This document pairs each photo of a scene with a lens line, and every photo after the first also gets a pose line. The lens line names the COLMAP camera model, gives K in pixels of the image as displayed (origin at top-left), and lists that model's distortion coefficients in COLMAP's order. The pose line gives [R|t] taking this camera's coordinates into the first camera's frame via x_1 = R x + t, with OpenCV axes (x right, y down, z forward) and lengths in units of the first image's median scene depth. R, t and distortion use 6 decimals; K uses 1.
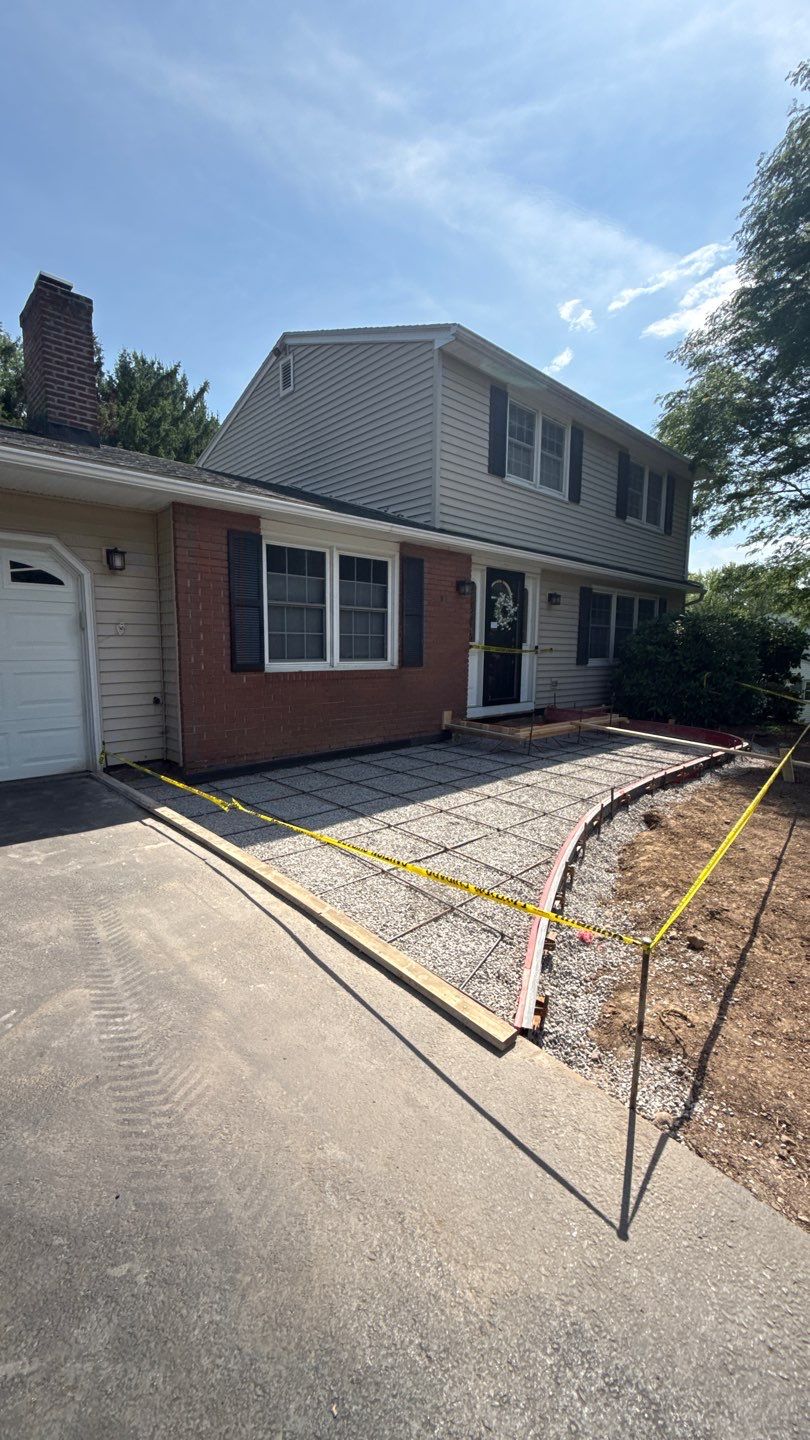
lens RADIAL K [[571.2, 0, 409.0], [0, 571.2, 726.6], [0, 0, 1]] dist [-0.003819, 0.001070]
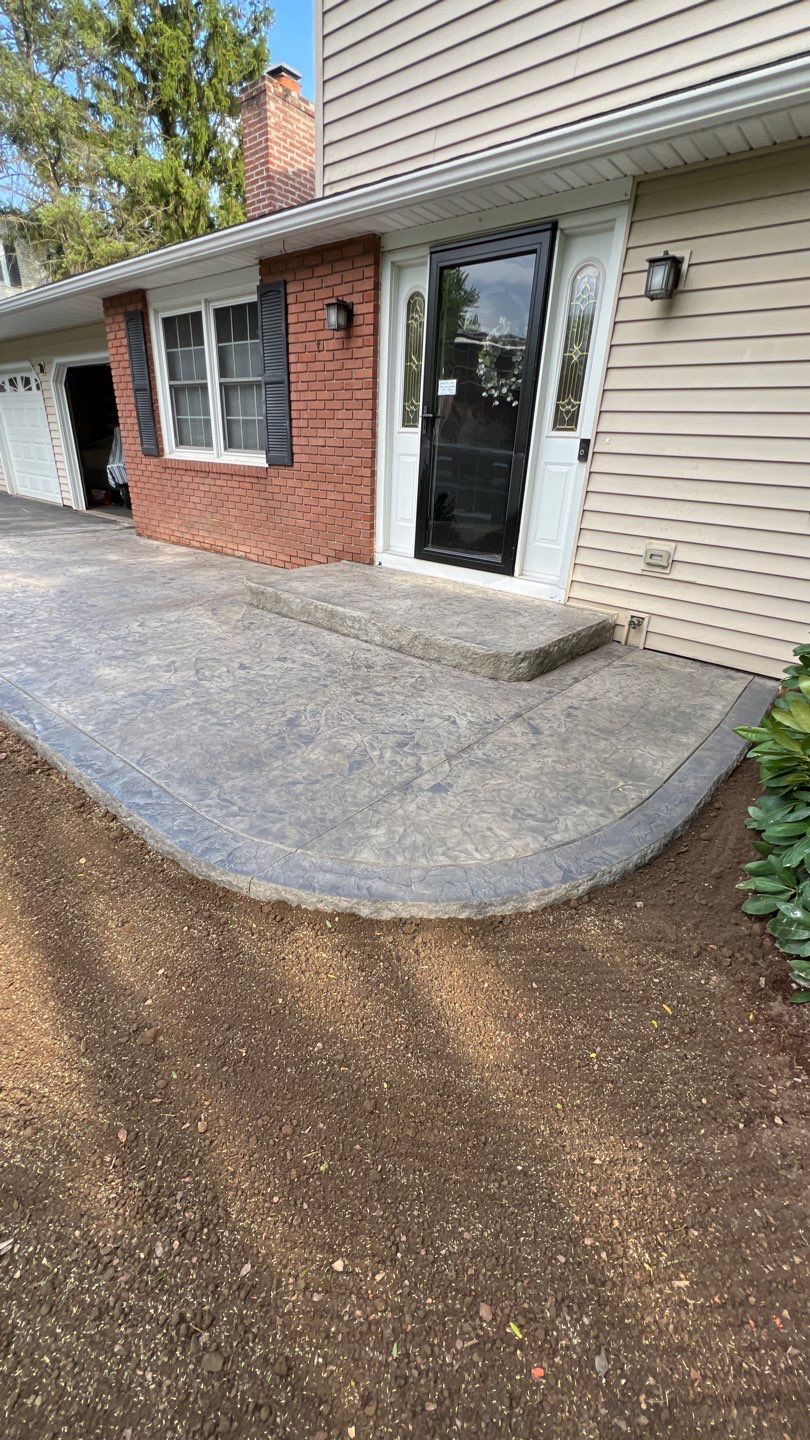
lens RADIAL K [[571.2, 0, 402.1], [0, 571.2, 716.4], [0, 0, 1]] dist [-0.003819, 0.001070]
pose [[0.118933, 0.414091, -0.902432, 0.710344], [-0.182447, 0.902522, 0.390087, -0.114154], [0.975996, 0.118252, 0.182890, 0.946885]]
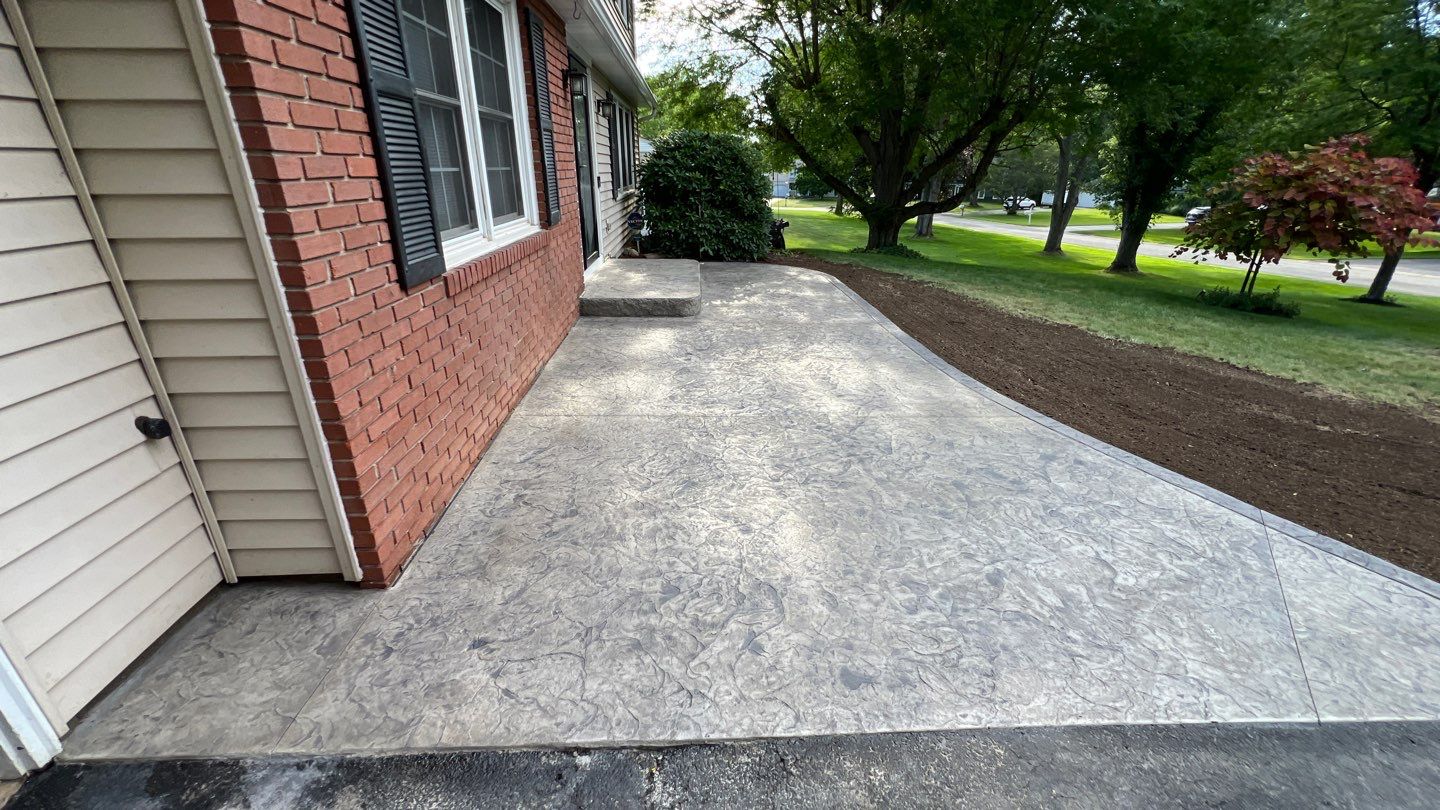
lens RADIAL K [[571.2, 0, 714.6], [0, 571.2, 401.0], [0, 0, 1]] dist [-0.003819, 0.001070]
pose [[0.659719, -0.292713, 0.692164, -0.314485], [0.106406, 0.948131, 0.299541, -0.080653], [-0.743942, -0.123962, 0.656646, 0.413761]]
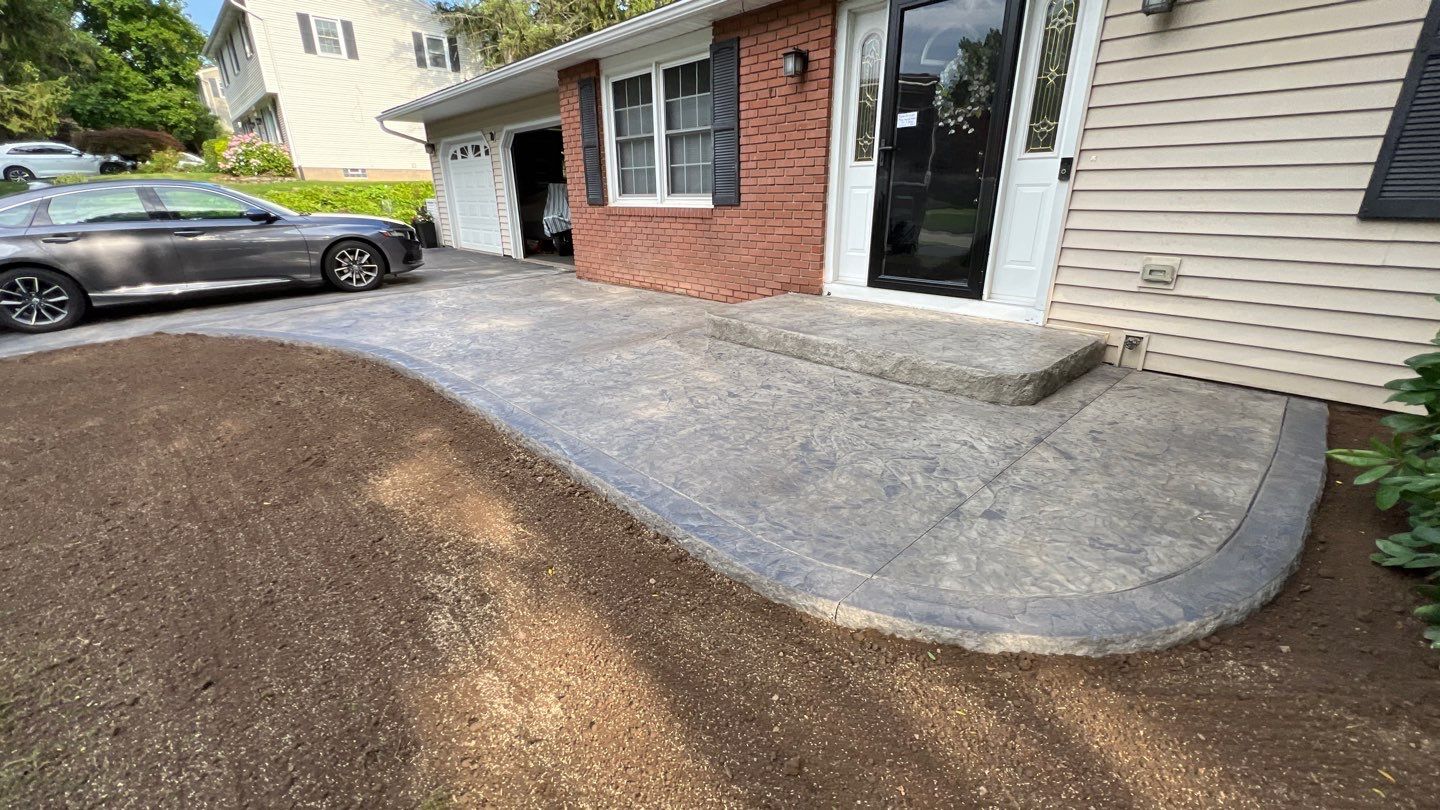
lens RADIAL K [[571.2, 0, 712.8], [0, 571.2, 401.1], [0, 0, 1]] dist [-0.003819, 0.001070]
pose [[-0.000161, 0.333187, -0.942861, 0.706795], [-0.127506, 0.935158, 0.330487, -0.098410], [0.991838, 0.120274, 0.042333, 0.881161]]
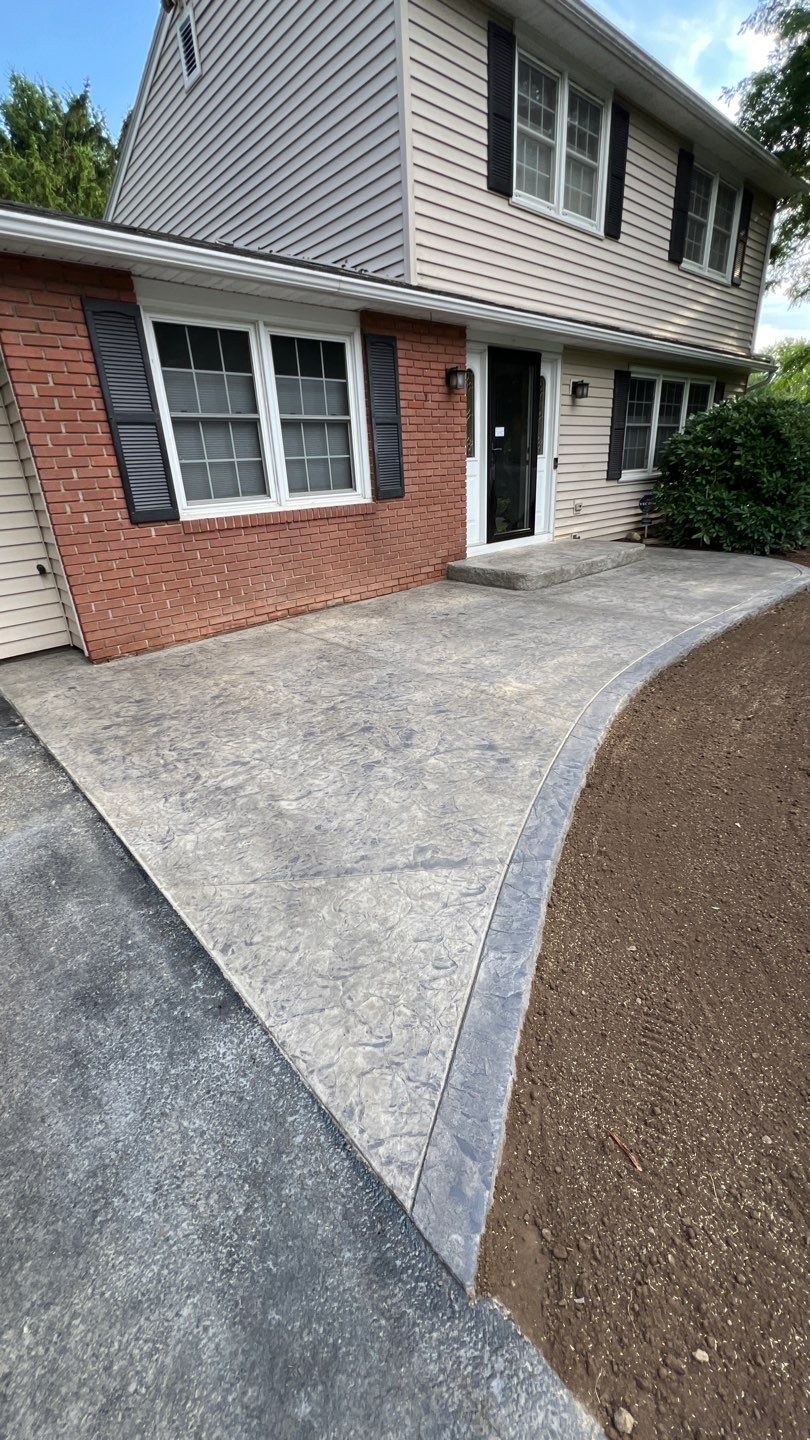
lens RADIAL K [[571.2, 0, 414.6], [0, 571.2, 718.8], [0, 0, 1]] dist [-0.003819, 0.001070]
pose [[0.998276, -0.046723, -0.035526, 0.045986], [0.054657, 0.960601, 0.272503, -0.023960], [0.021394, -0.273975, 0.961499, 0.163391]]
